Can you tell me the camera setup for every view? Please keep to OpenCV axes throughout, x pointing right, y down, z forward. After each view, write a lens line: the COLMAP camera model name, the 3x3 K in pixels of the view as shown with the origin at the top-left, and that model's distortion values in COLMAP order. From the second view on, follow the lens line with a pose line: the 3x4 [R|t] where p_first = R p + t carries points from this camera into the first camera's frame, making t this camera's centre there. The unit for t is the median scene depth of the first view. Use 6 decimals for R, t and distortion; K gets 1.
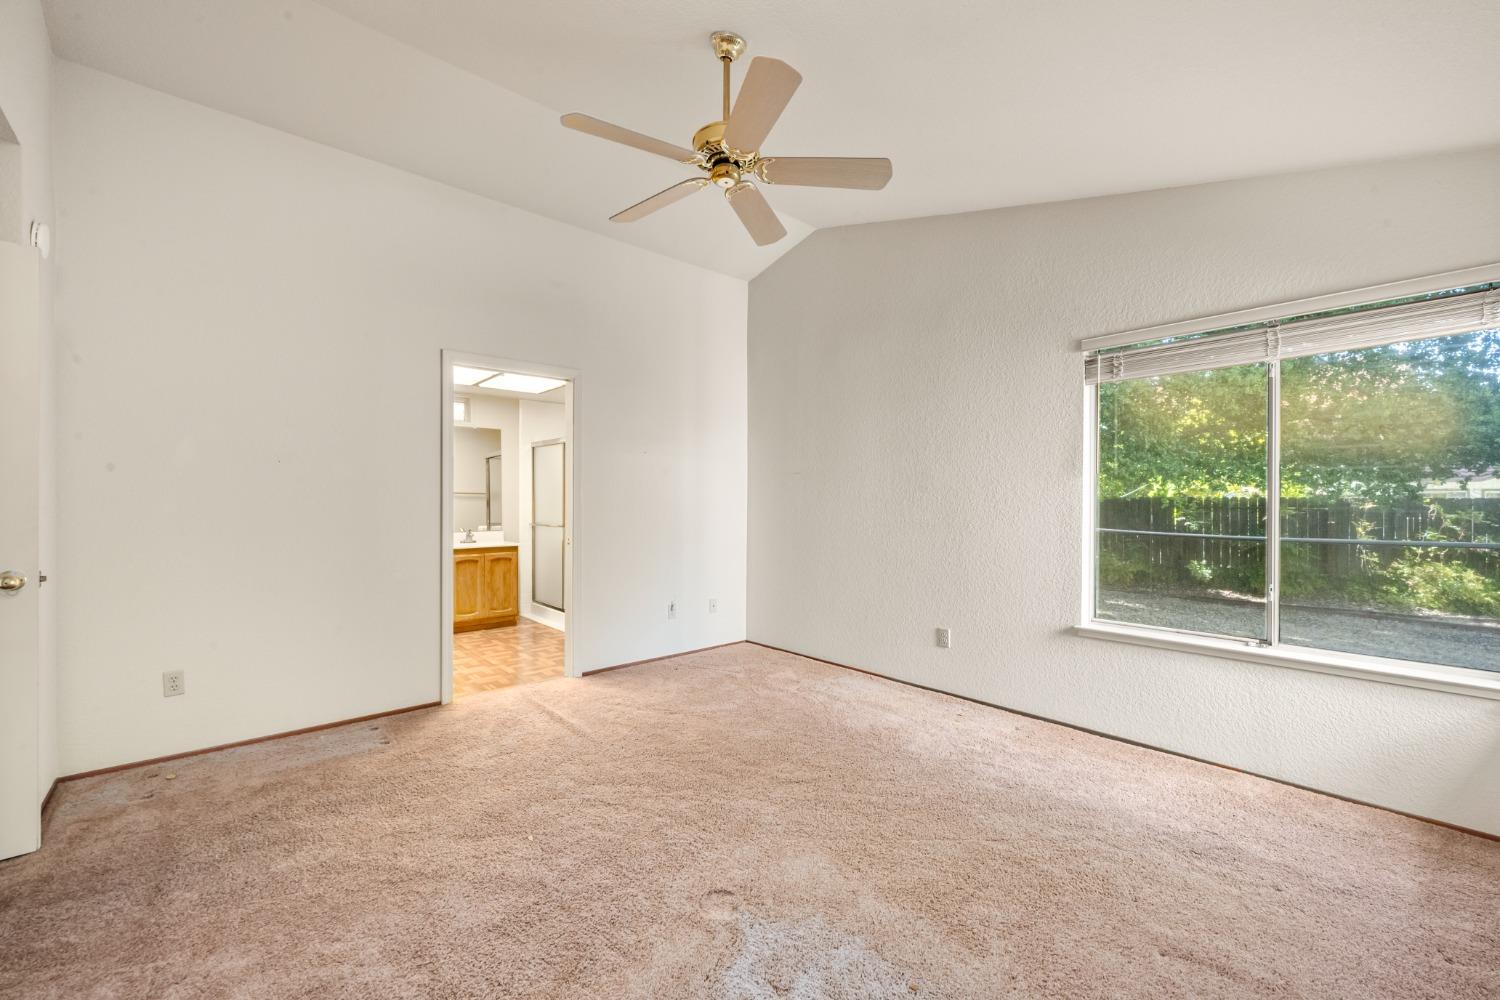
lens RADIAL K [[596.9, 0, 749.8], [0, 596.9, 502.3], [0, 0, 1]] dist [0.000436, 0.000037]
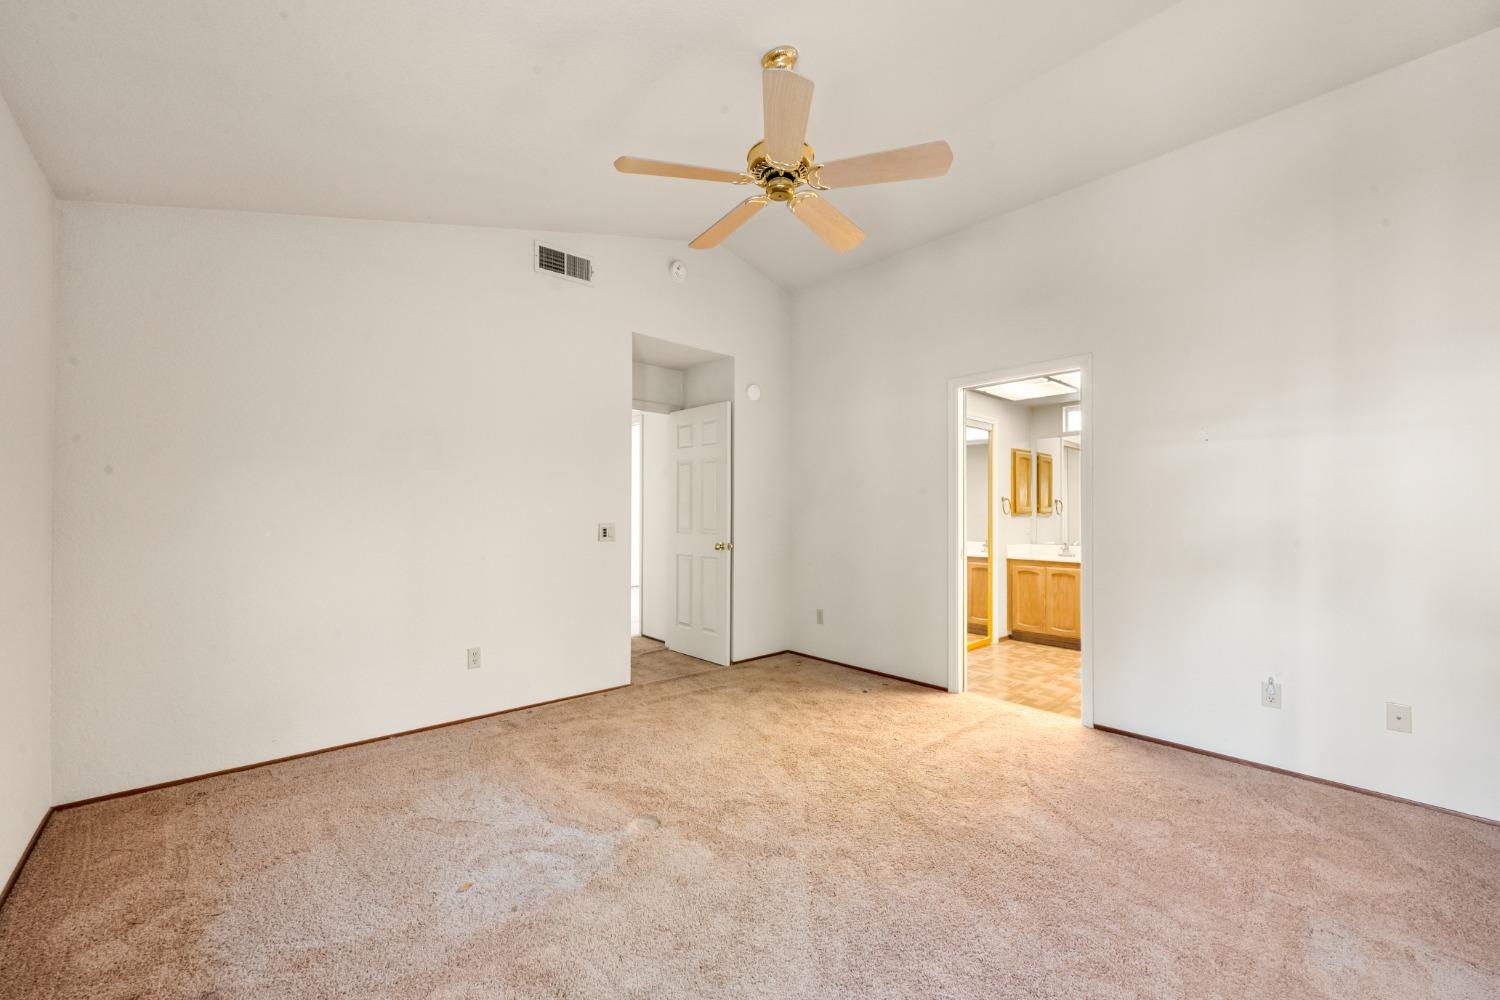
lens RADIAL K [[596.9, 0, 750.0], [0, 596.9, 505.5], [0, 0, 1]] dist [0.000436, 0.000037]
pose [[0.002096, -0.018662, -0.999824, 0.551516], [-0.001401, 0.999825, -0.018665, 0.005796], [0.999997, 0.001440, 0.002070, 0.549283]]
